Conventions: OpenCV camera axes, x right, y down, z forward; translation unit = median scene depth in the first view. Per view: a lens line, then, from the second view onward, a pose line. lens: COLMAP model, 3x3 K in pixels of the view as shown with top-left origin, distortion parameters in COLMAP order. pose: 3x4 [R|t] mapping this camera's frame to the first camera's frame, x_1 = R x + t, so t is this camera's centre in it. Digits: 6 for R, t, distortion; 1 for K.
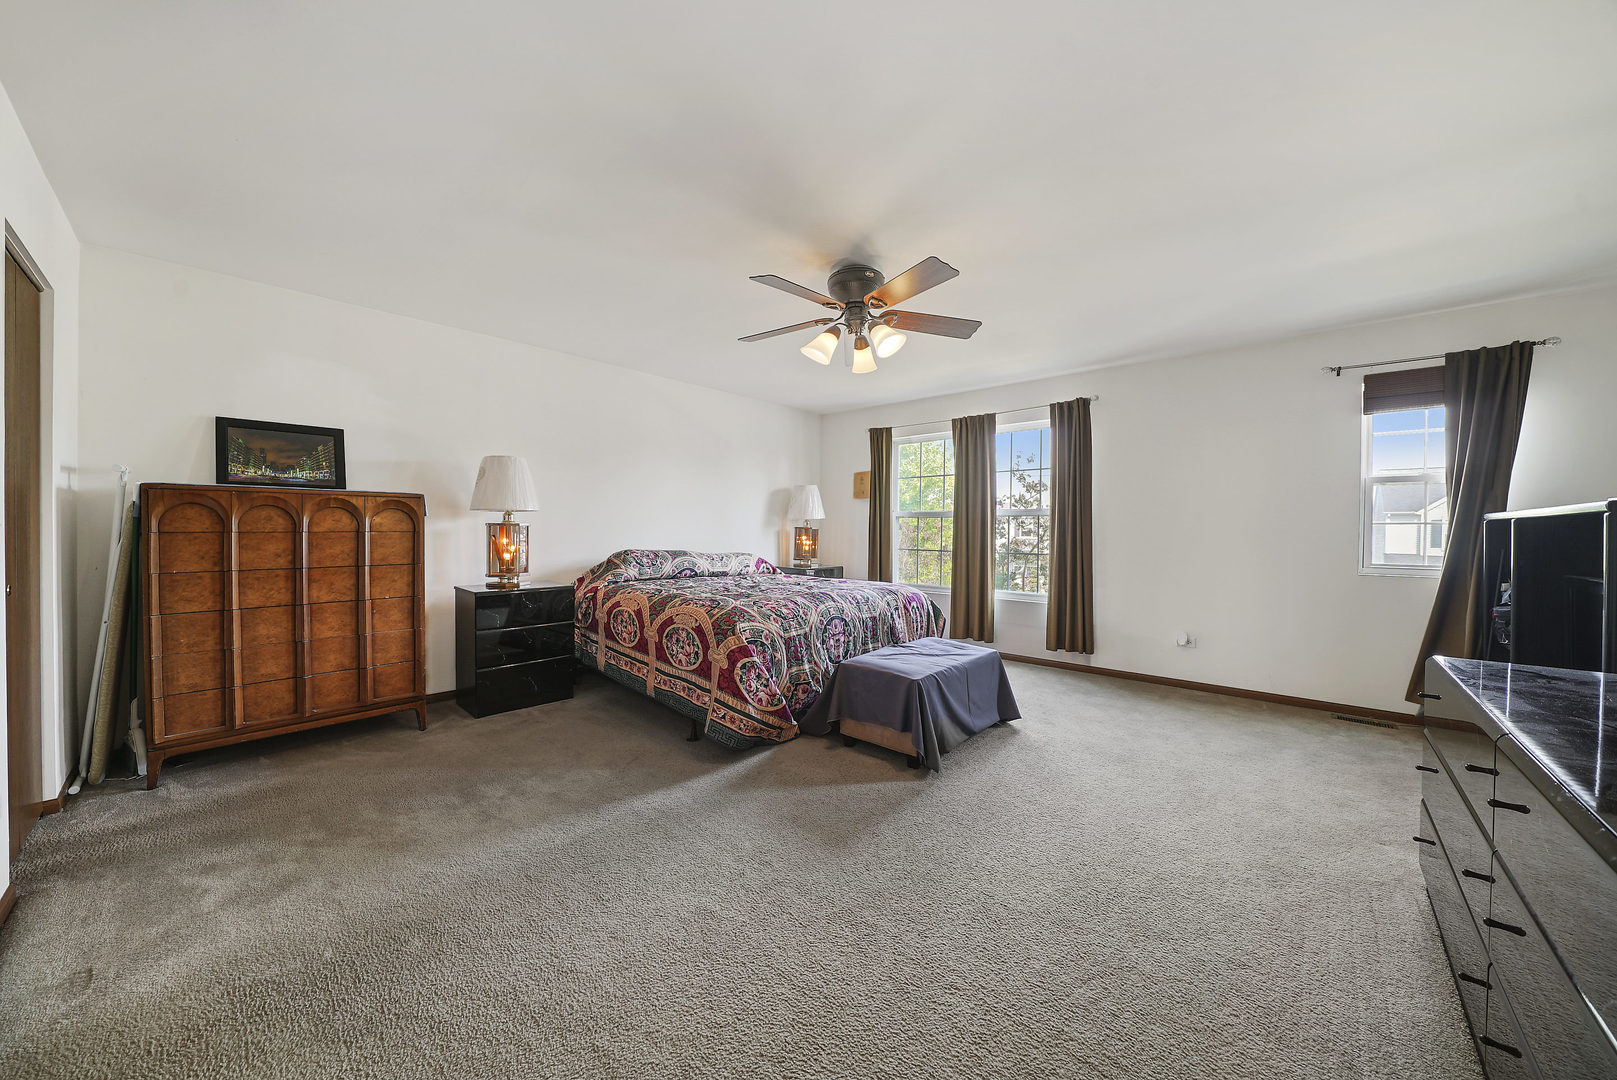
lens RADIAL K [[564.2, 0, 793.9], [0, 564.2, 534.2], [0, 0, 1]] dist [-0.015767, 0.002628]
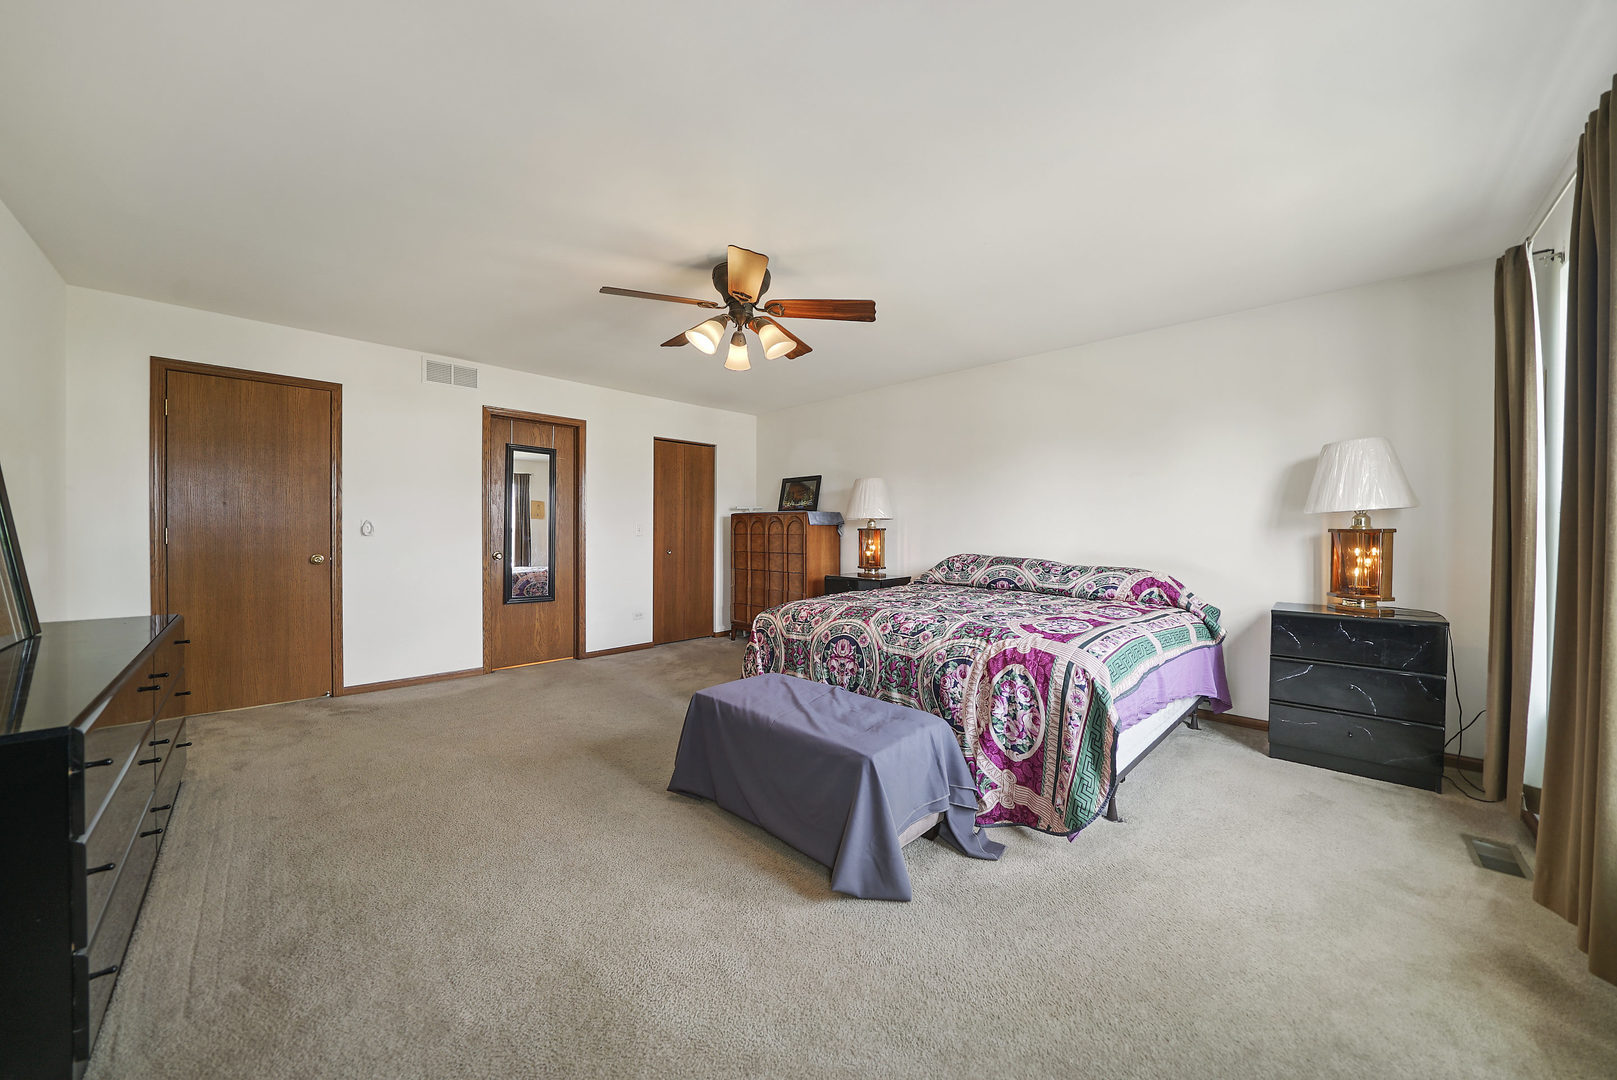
lens RADIAL K [[564.2, 0, 794.7], [0, 564.2, 541.9], [0, 0, 1]] dist [-0.015767, 0.002628]
pose [[-0.049334, 0.010535, -0.998727, 0.871721], [-0.013679, 0.999843, 0.011222, -0.000281], [0.998689, 0.014215, -0.049182, 0.932856]]
